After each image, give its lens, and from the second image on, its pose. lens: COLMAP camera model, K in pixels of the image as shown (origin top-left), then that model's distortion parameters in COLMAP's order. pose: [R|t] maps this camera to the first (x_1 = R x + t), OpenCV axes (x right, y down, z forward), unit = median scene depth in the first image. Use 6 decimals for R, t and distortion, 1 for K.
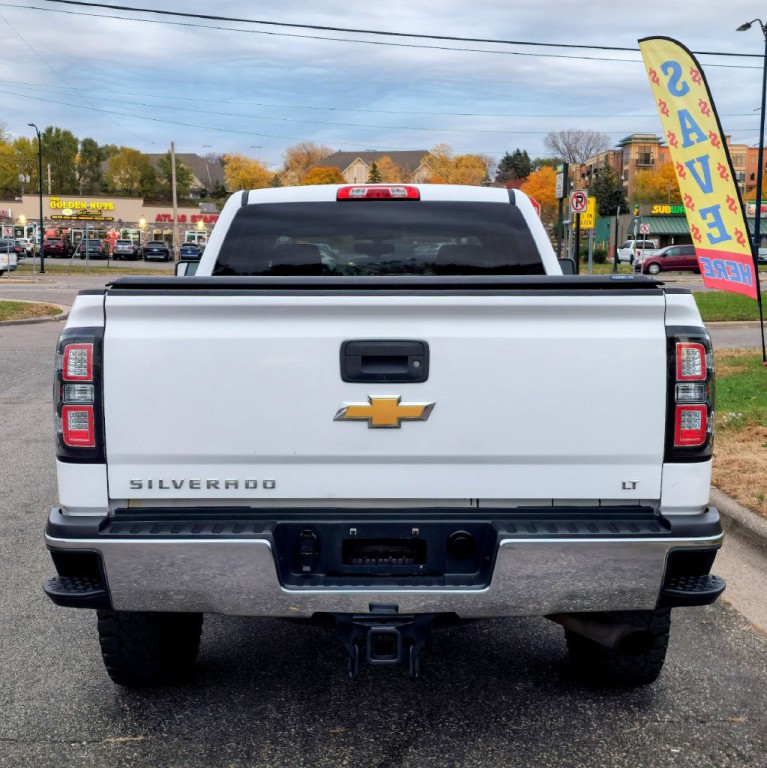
lens RADIAL K [[1205.0, 0, 354.1], [0, 1205.0, 384.3], [0, 0, 1]] dist [0.228730, -0.666542]
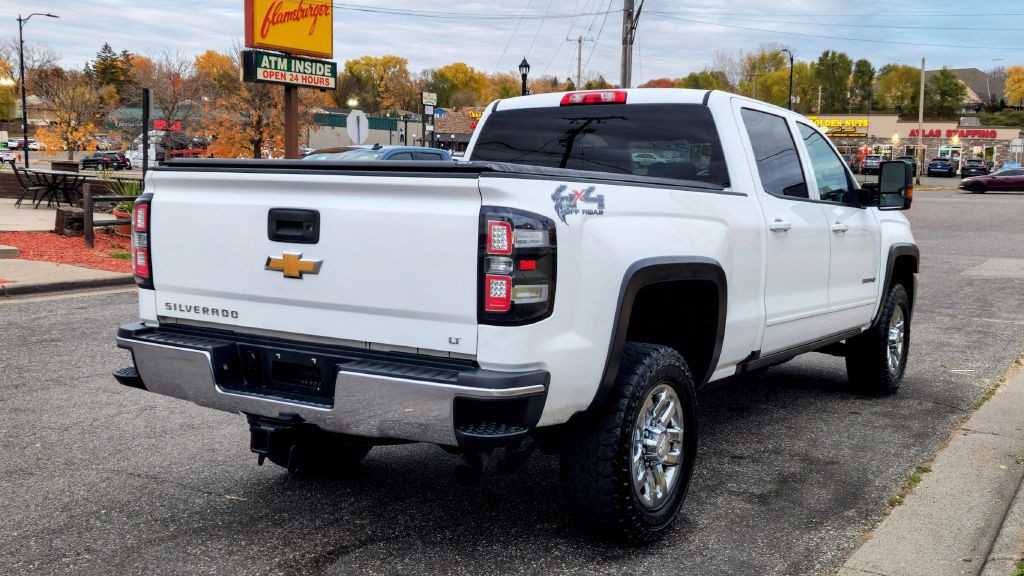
lens RADIAL K [[1093.9, 0, 465.2], [0, 1093.9, 326.5], [0, 0, 1]] dist [0.172839, -0.296160]
pose [[0.820868, 0.090415, -0.563916, 0.820728], [-0.072406, 0.995897, 0.054278, 0.010879], [0.566509, -0.003724, 0.824047, 0.133079]]
